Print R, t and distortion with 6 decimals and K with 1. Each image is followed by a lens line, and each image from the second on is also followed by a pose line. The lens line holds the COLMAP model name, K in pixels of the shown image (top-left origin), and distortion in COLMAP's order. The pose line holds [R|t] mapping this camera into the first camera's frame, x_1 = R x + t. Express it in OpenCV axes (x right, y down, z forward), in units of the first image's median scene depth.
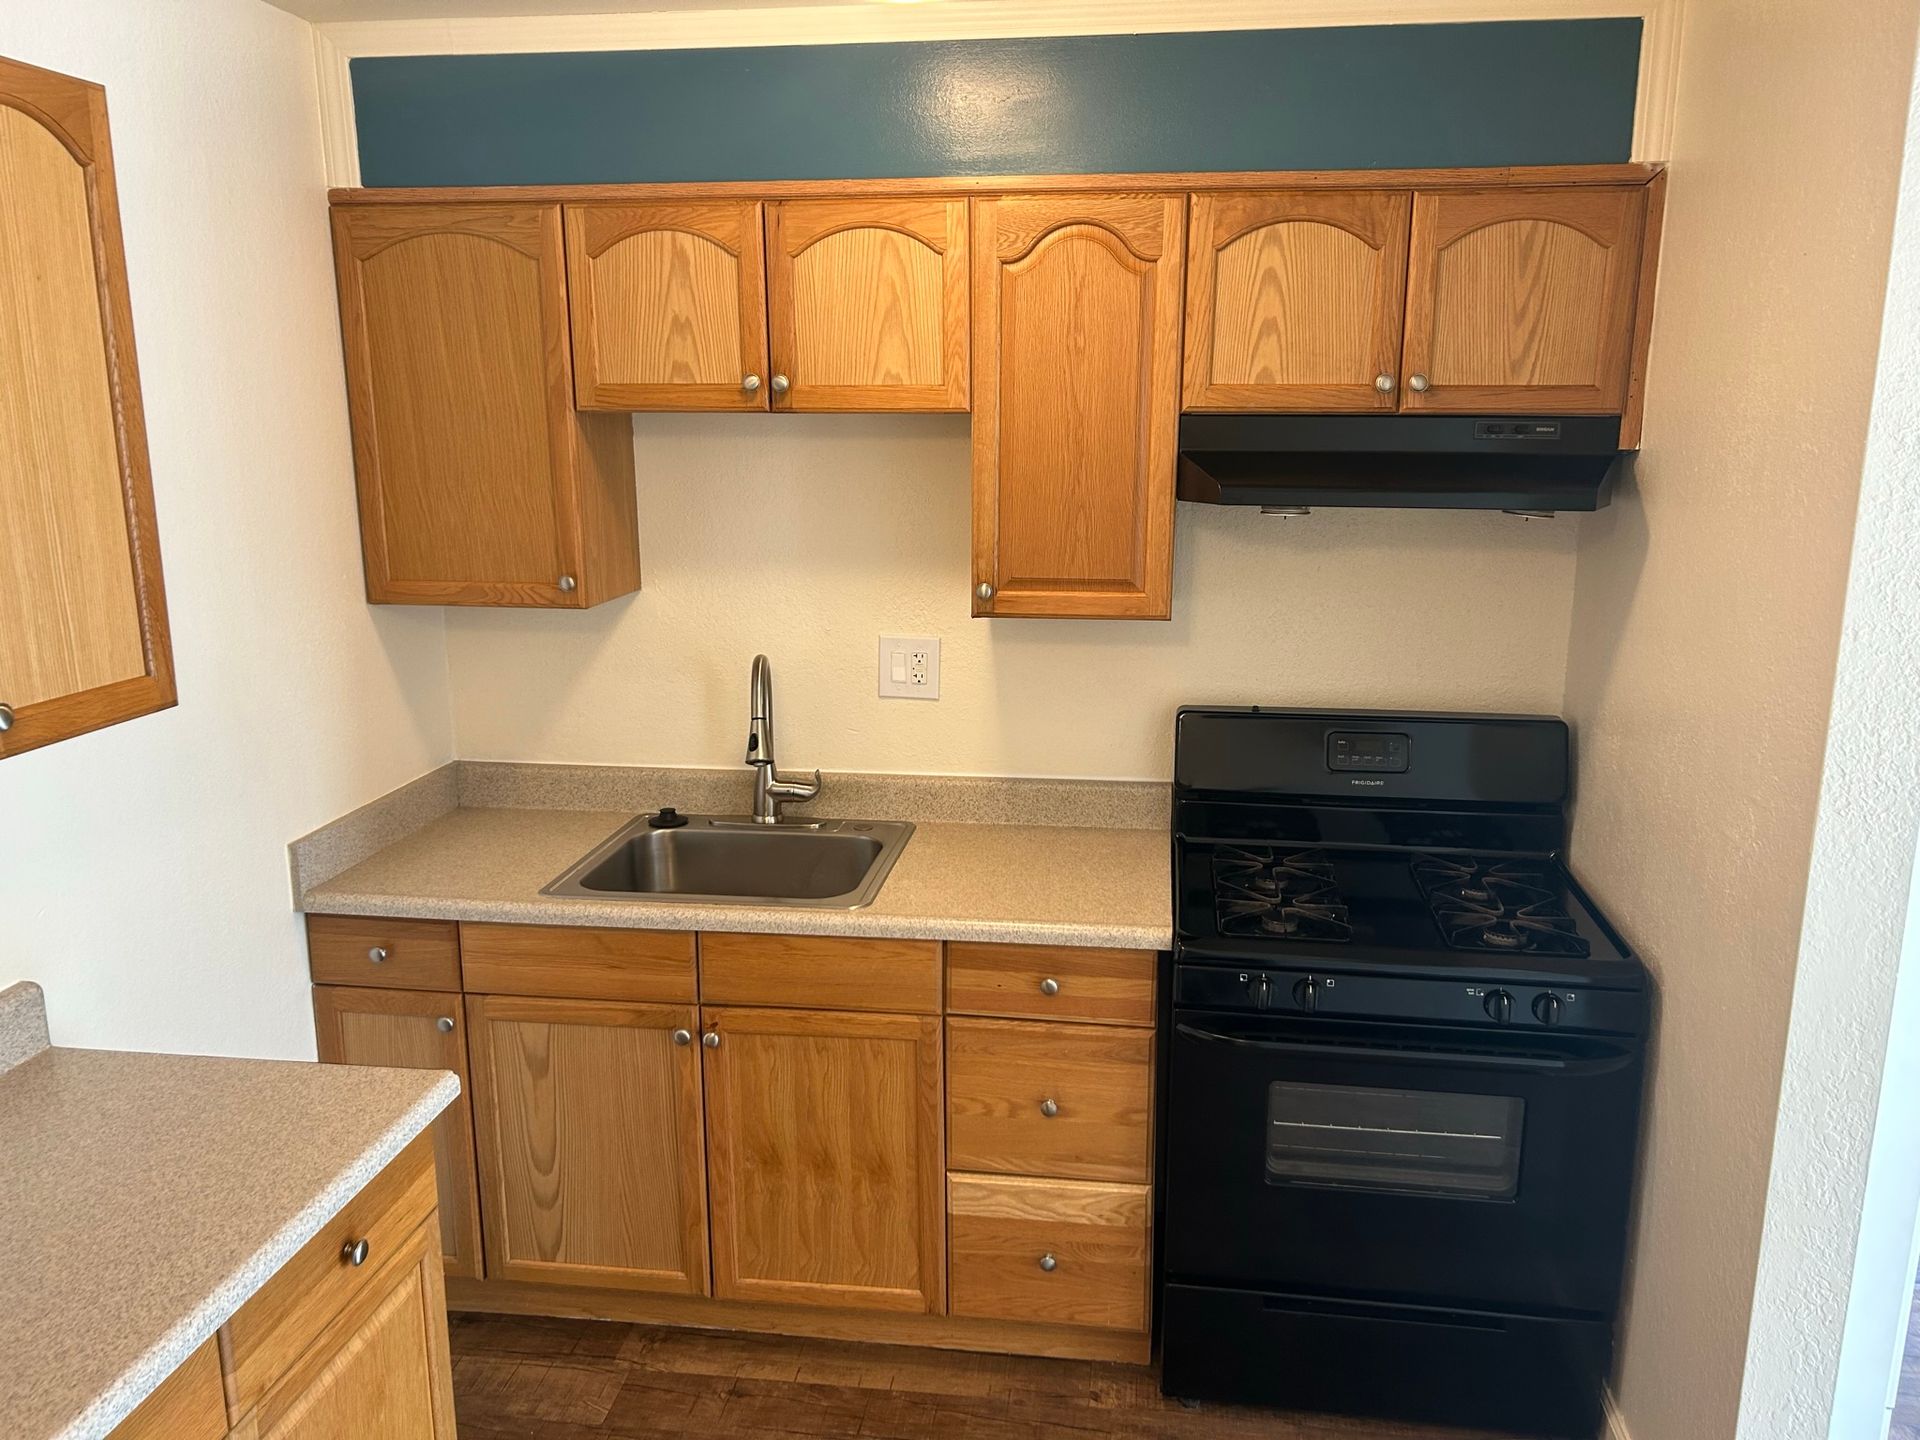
lens RADIAL K [[1445.2, 0, 966.7], [0, 1445.2, 719.1], [0, 0, 1]] dist [0.044497, -0.036955]
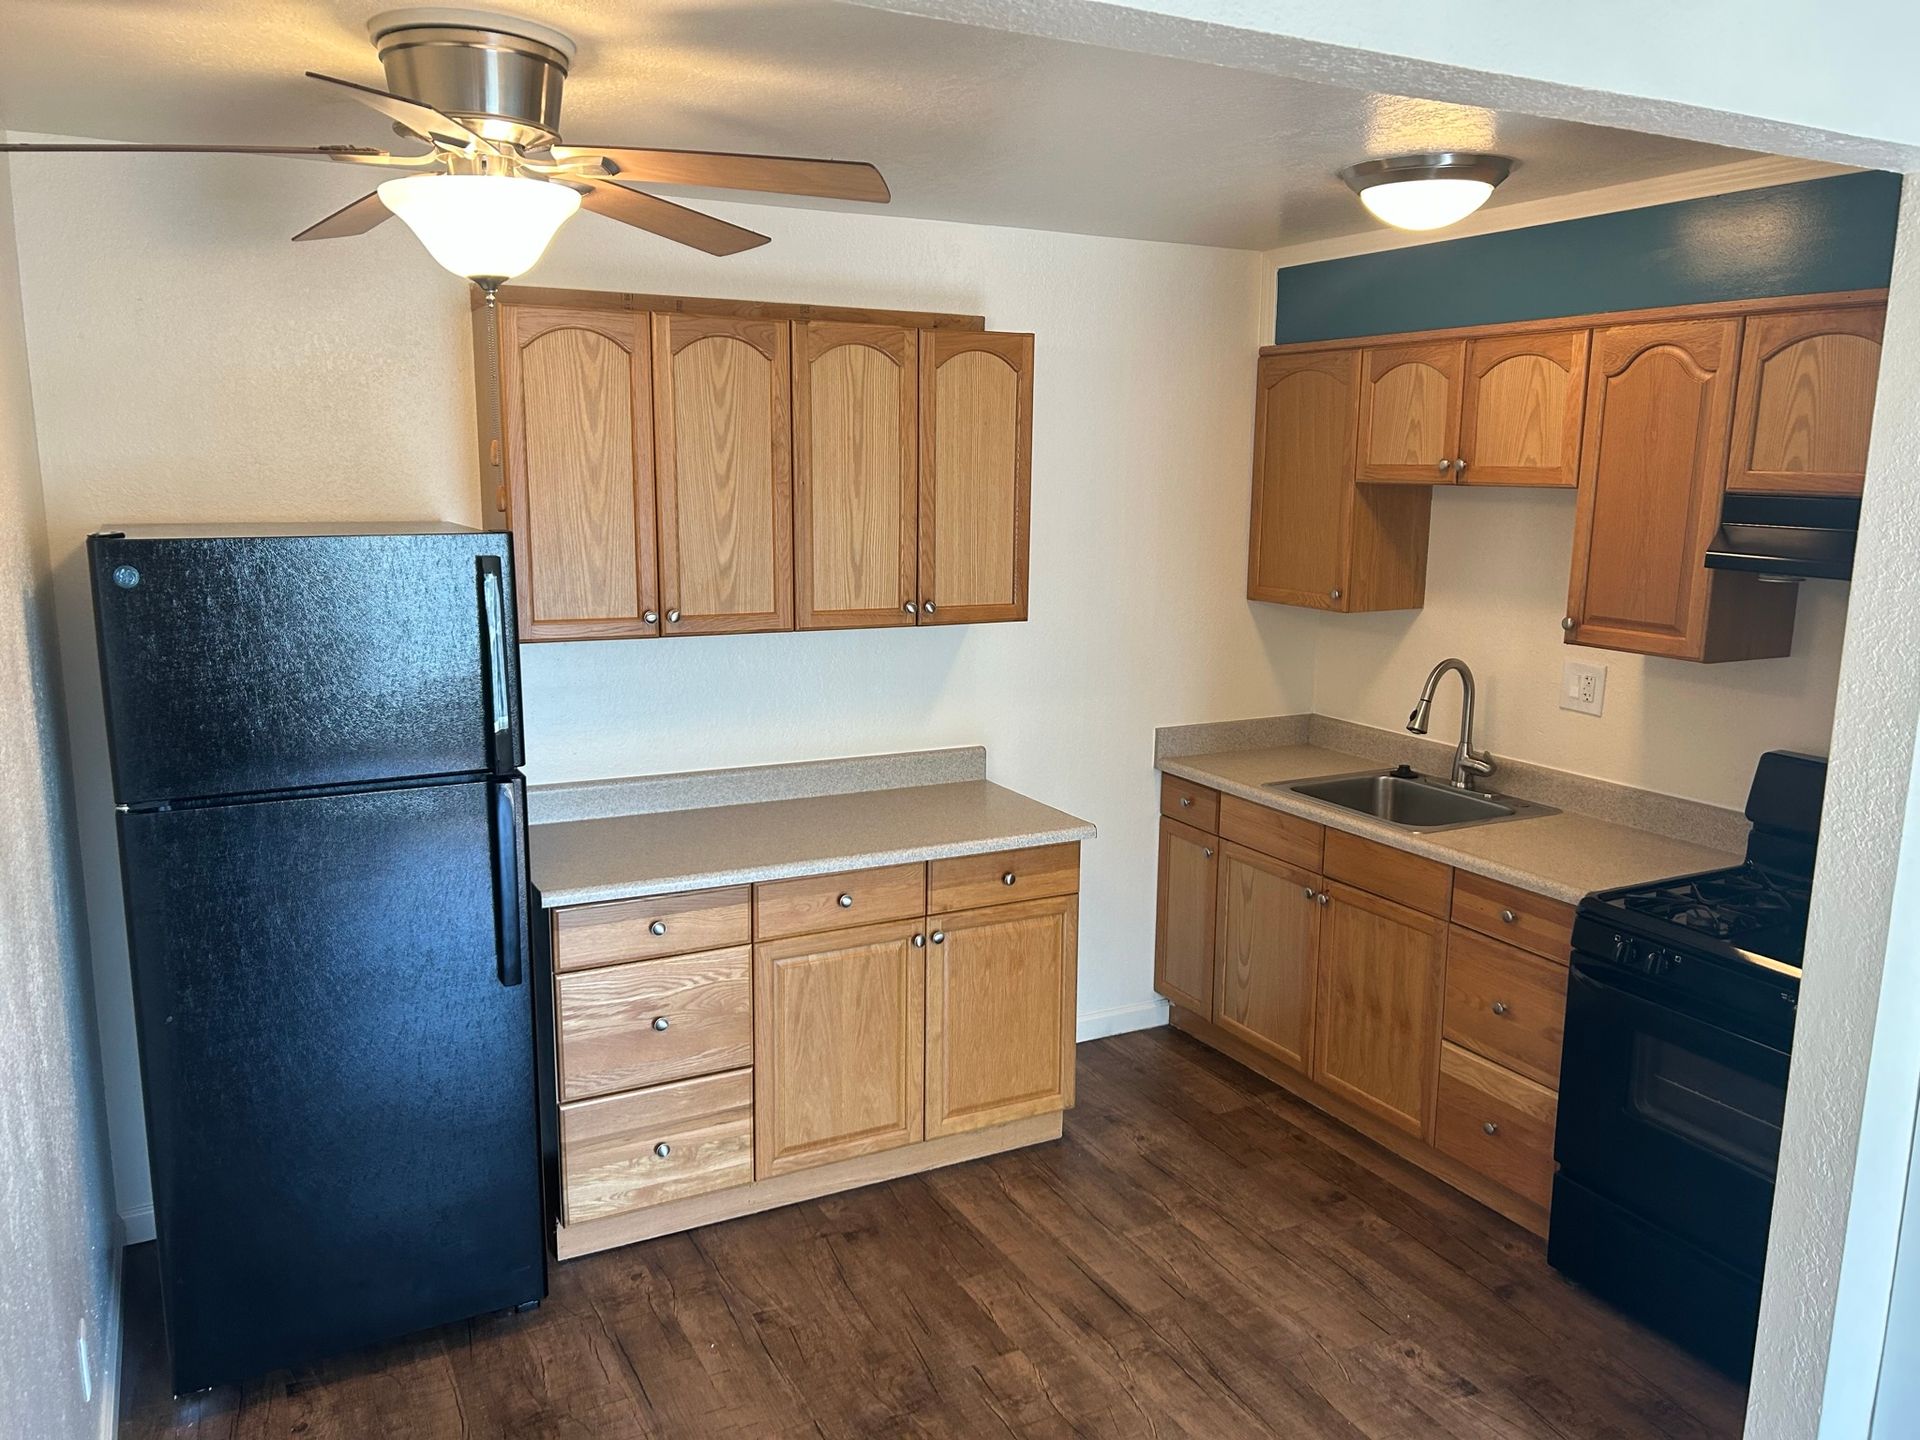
lens RADIAL K [[1445.2, 0, 957.6], [0, 1445.2, 725.3], [0, 0, 1]] dist [0.044497, -0.036955]
pose [[0.578255, 0.155749, -0.800852, 0.771334], [-0.183553, 0.981279, 0.058304, 0.025695], [0.794940, 0.113284, 0.596018, -0.212716]]
